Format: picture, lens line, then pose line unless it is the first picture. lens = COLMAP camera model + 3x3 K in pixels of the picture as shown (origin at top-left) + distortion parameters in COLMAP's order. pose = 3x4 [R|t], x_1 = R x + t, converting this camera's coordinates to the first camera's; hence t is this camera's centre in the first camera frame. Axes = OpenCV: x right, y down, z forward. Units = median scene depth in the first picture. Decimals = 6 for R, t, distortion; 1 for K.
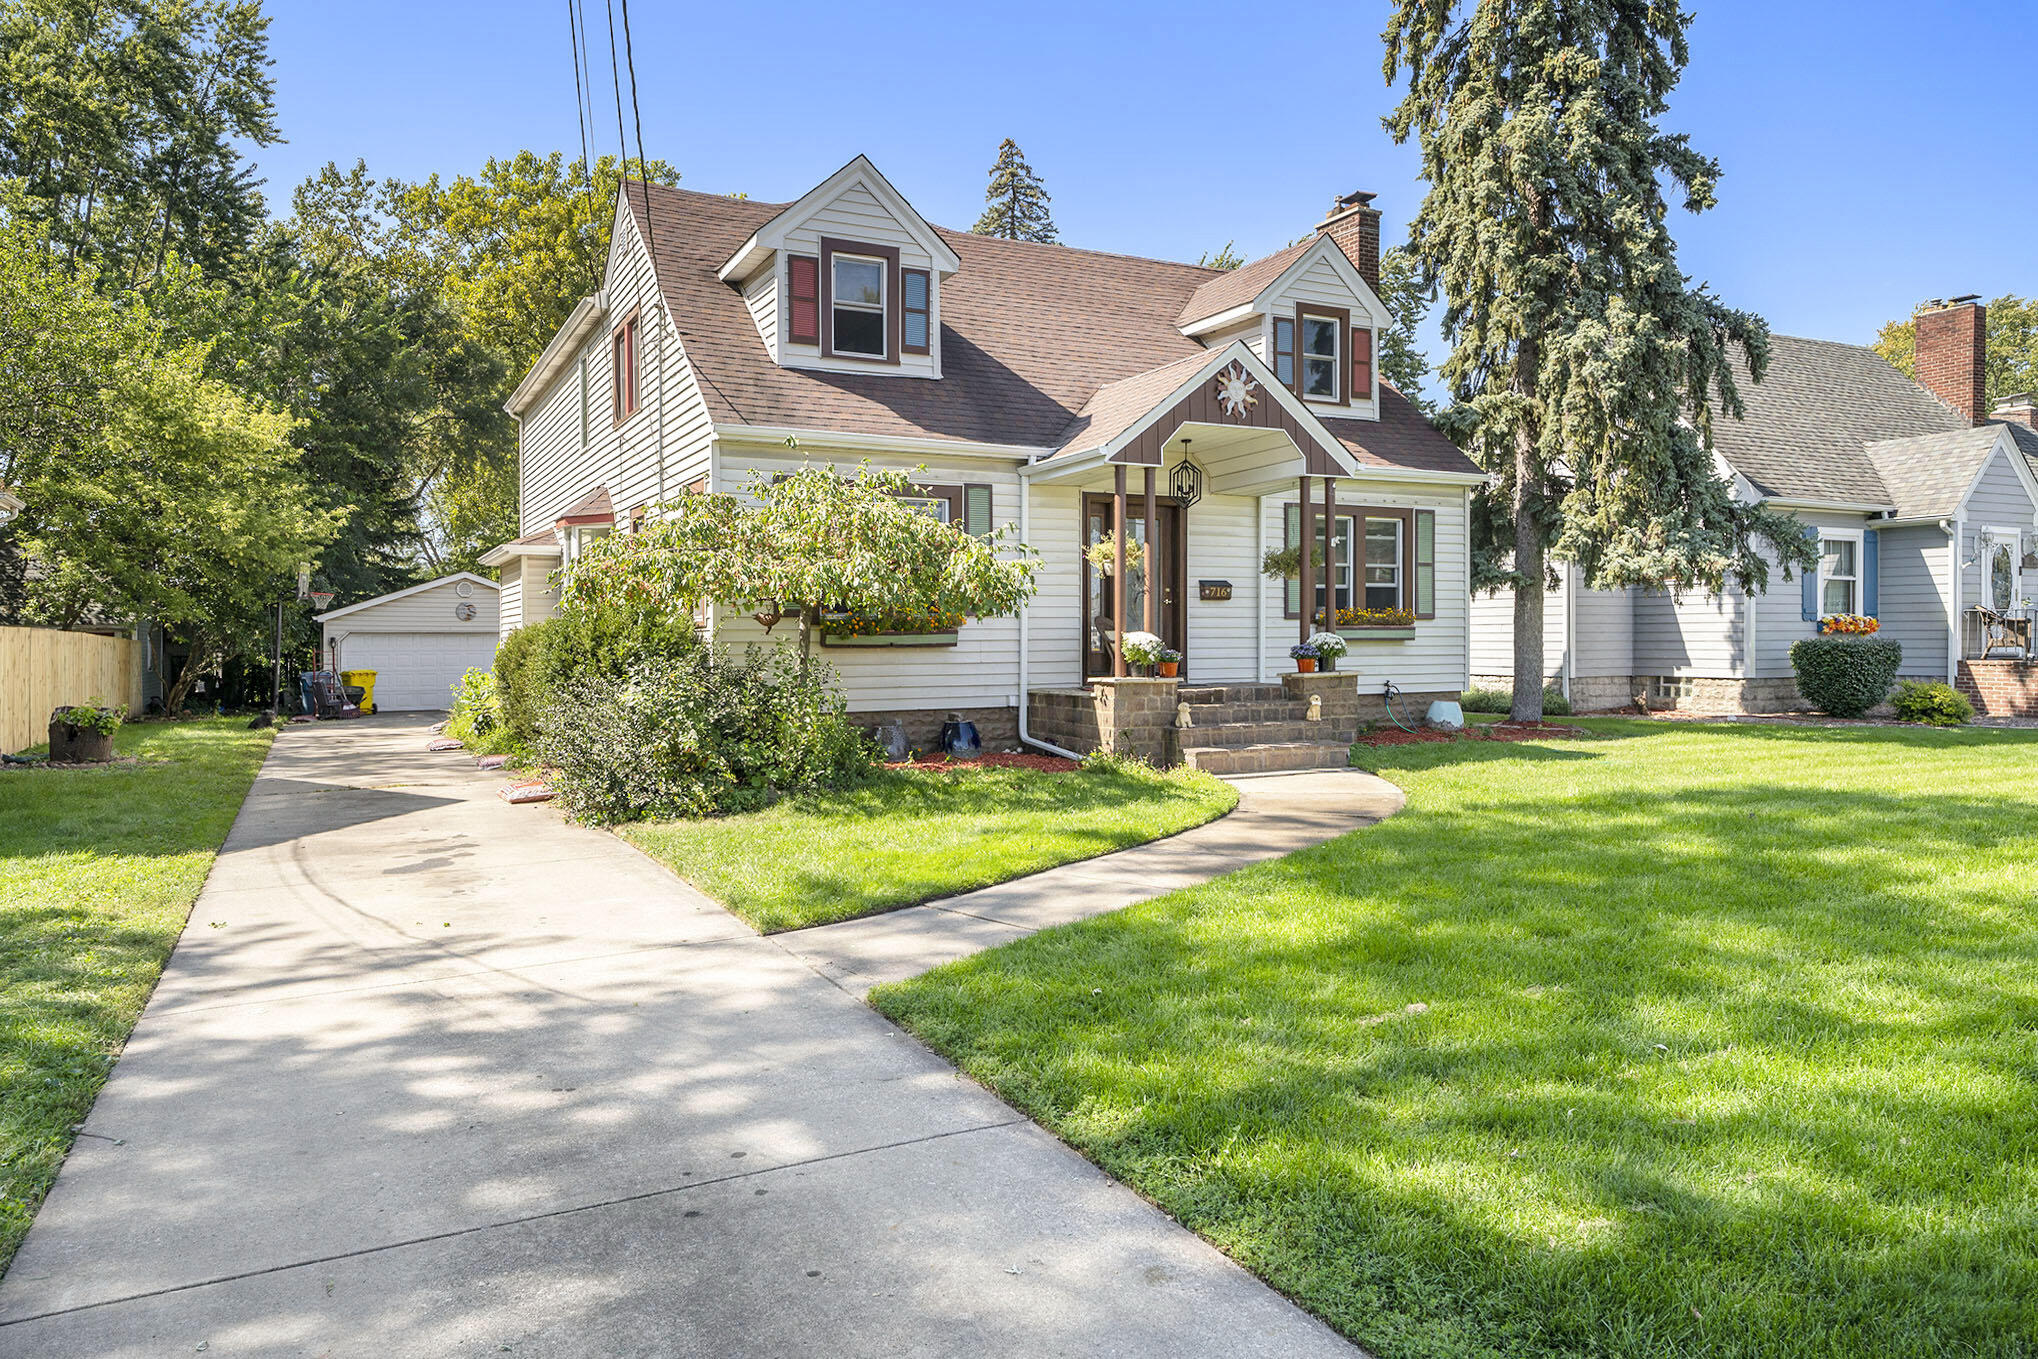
lens RADIAL K [[1429.0, 0, 1007.8], [0, 1429.0, 676.8], [0, 0, 1]] dist [0.006738, 0.006081]
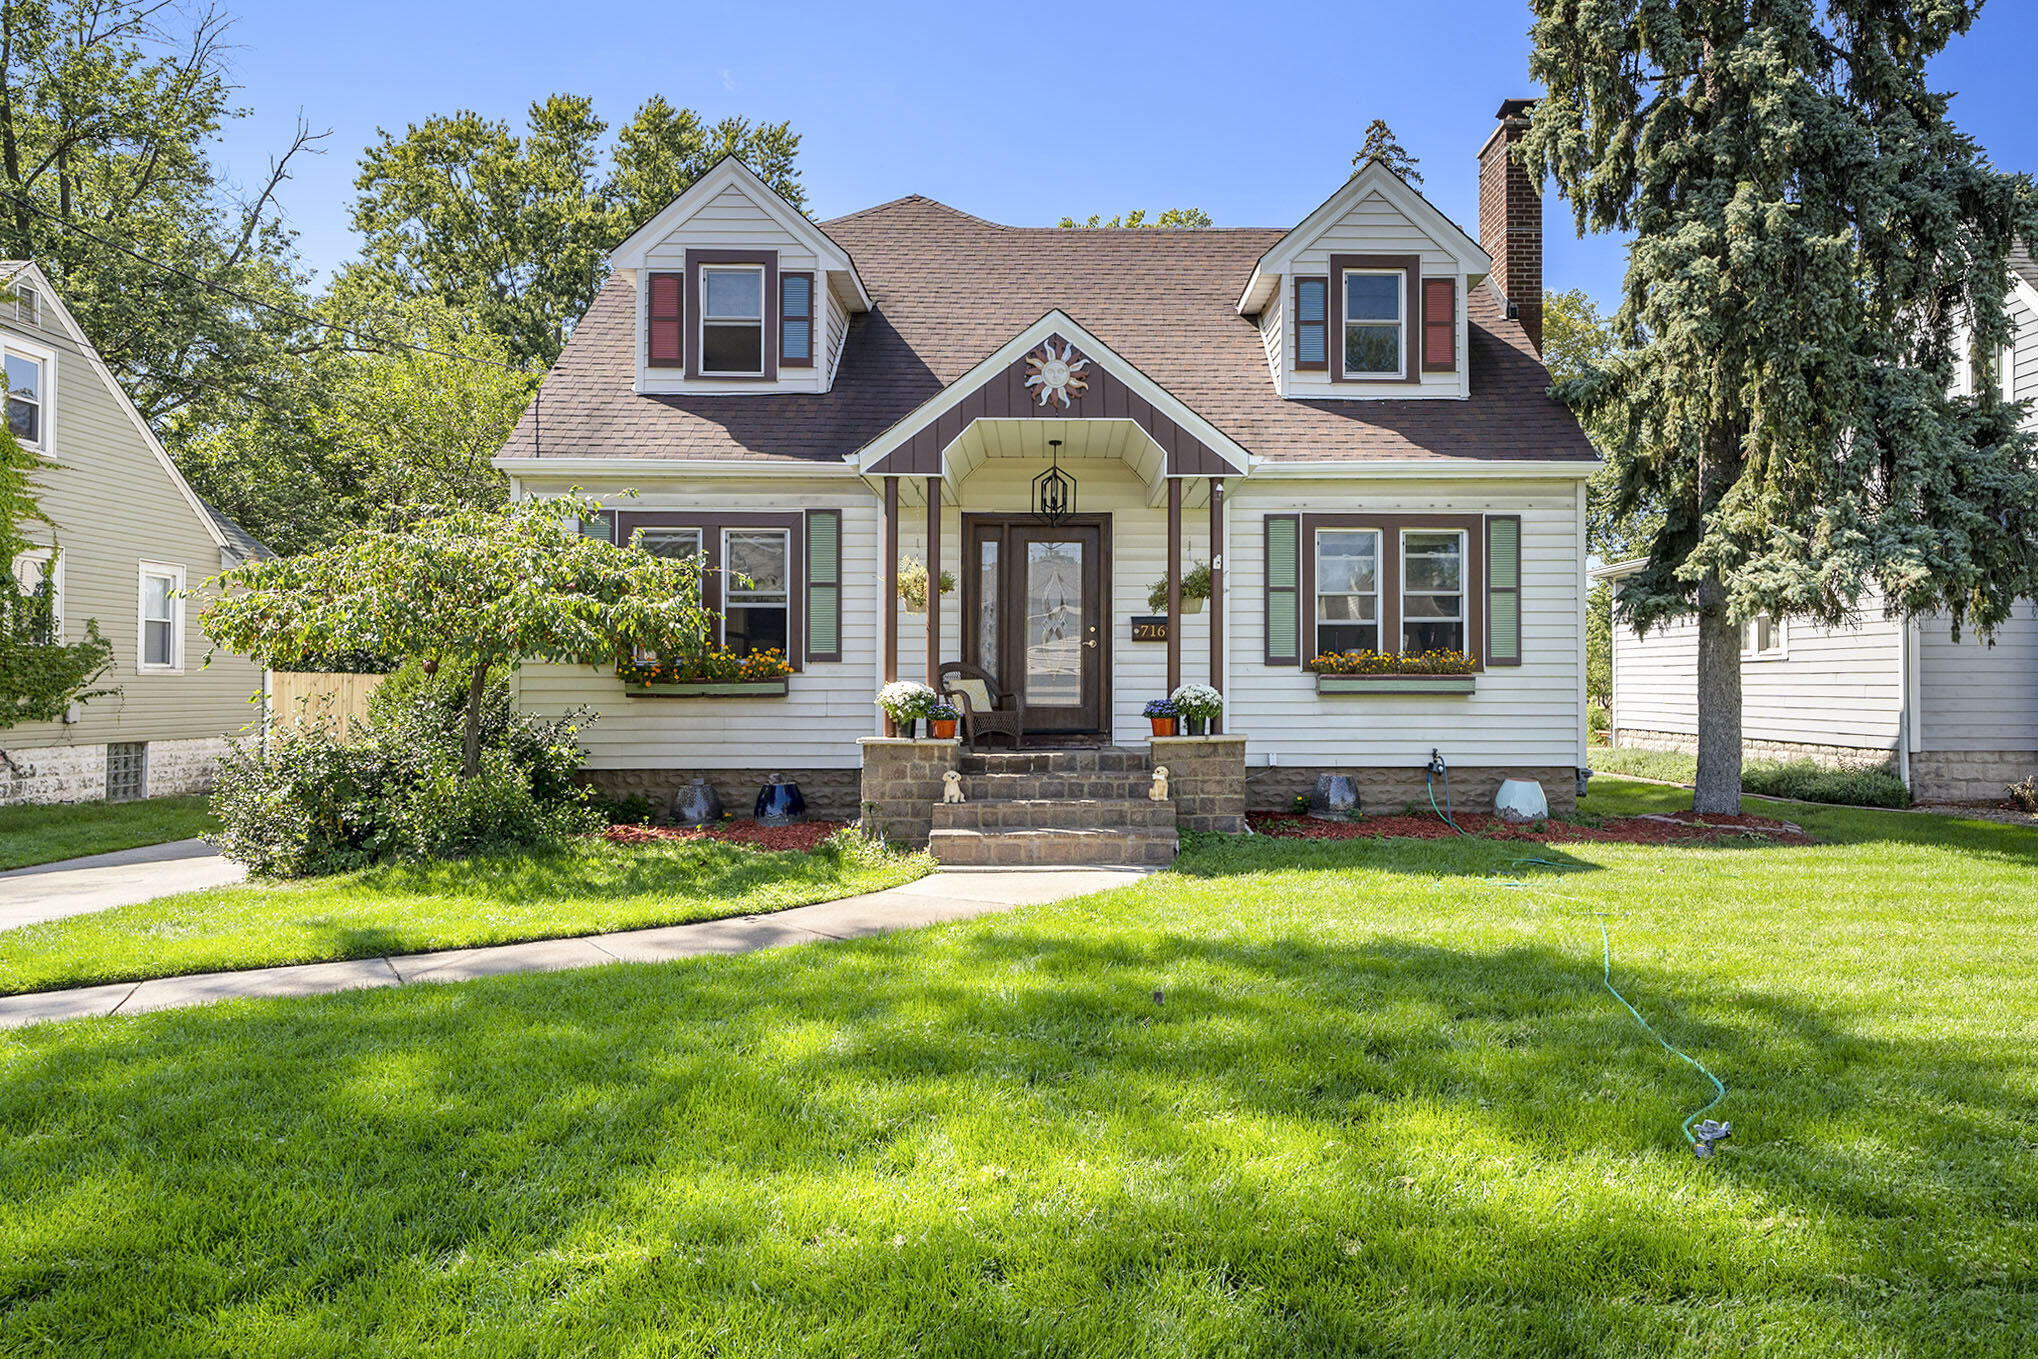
lens RADIAL K [[1429.0, 0, 1020.8], [0, 1429.0, 674.1], [0, 0, 1]] dist [0.006738, 0.006081]
pose [[0.887589, 0.004468, -0.460615, 0.452381], [-0.018780, 0.999473, -0.026493, -0.013428], [0.460254, 0.032165, 0.887204, 0.271433]]
